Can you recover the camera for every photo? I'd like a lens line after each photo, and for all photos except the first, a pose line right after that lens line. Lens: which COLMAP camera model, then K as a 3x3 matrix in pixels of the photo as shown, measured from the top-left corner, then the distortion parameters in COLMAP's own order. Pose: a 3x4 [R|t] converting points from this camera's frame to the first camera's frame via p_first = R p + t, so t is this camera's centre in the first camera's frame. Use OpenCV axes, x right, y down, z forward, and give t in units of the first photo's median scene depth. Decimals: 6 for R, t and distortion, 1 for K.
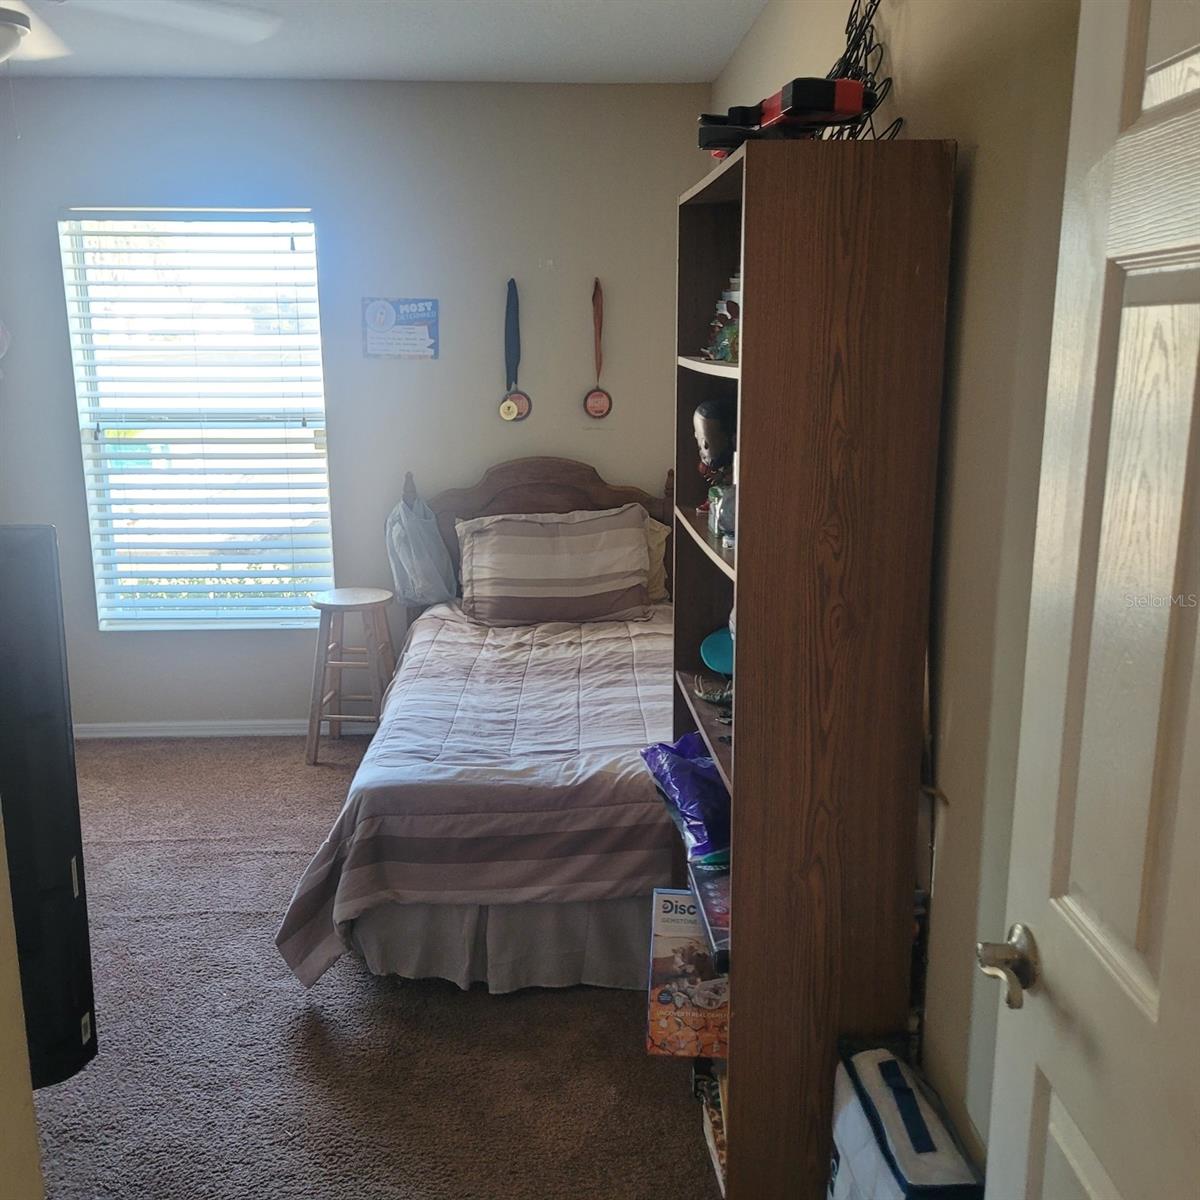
lens RADIAL K [[1200.8, 0, 596.5], [0, 1200.8, 600.6], [0, 0, 1]] dist [0.015381, 0.000000]
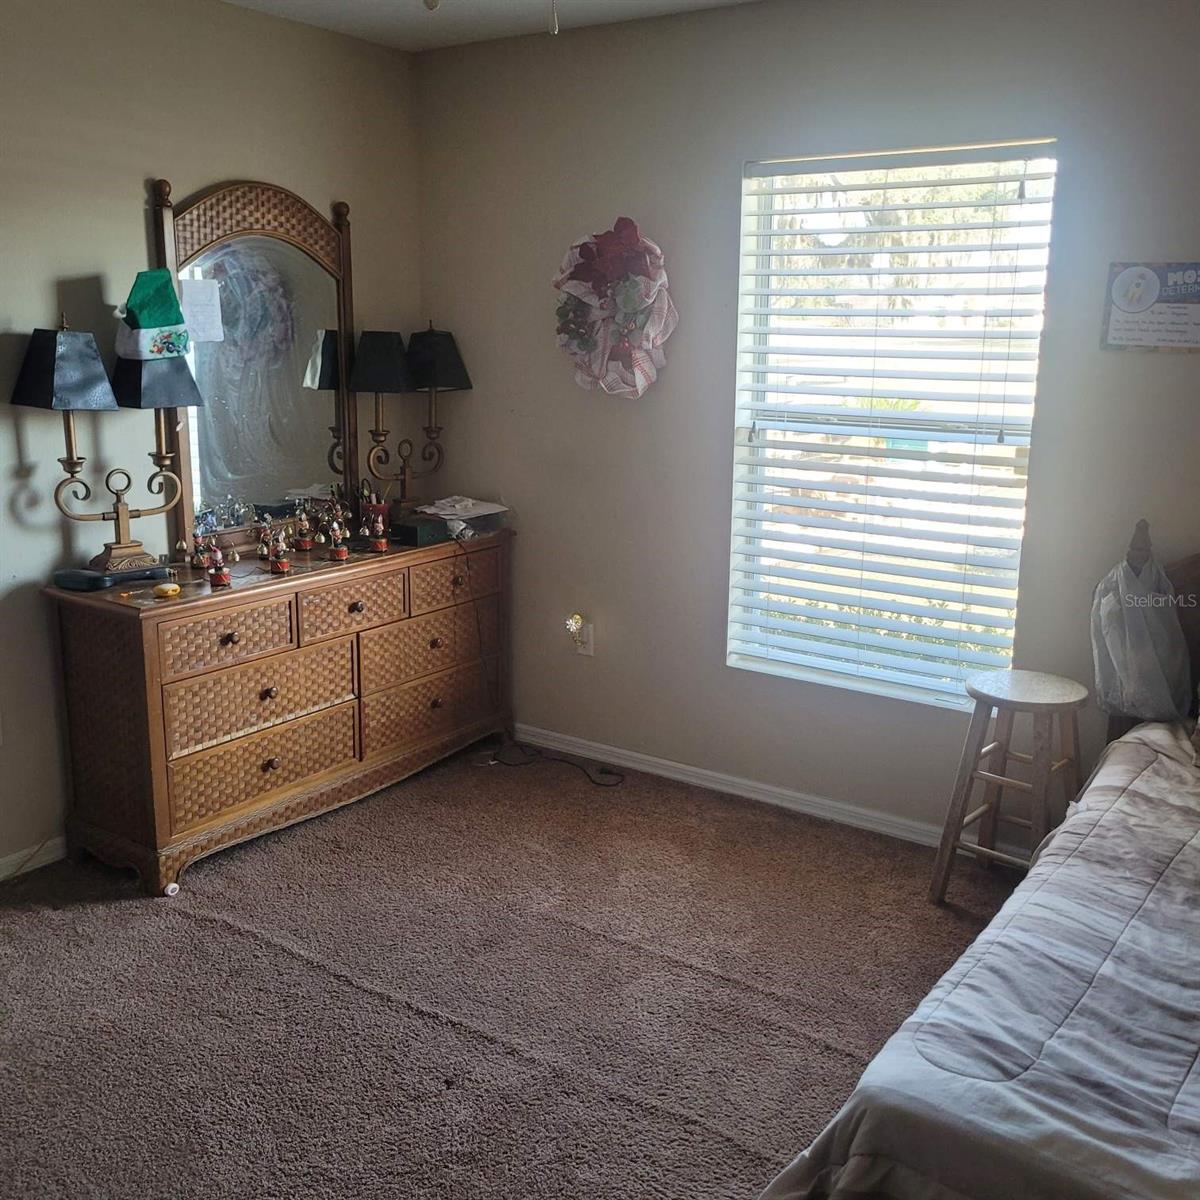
lens RADIAL K [[1200.8, 0, 603.3], [0, 1200.8, 592.5], [0, 0, 1]] dist [0.015381, 0.000000]
pose [[0.797272, 0.143055, -0.586424, 0.005182], [-0.139818, 0.988856, 0.051136, -0.059508], [0.587204, 0.041224, 0.808388, 0.277884]]
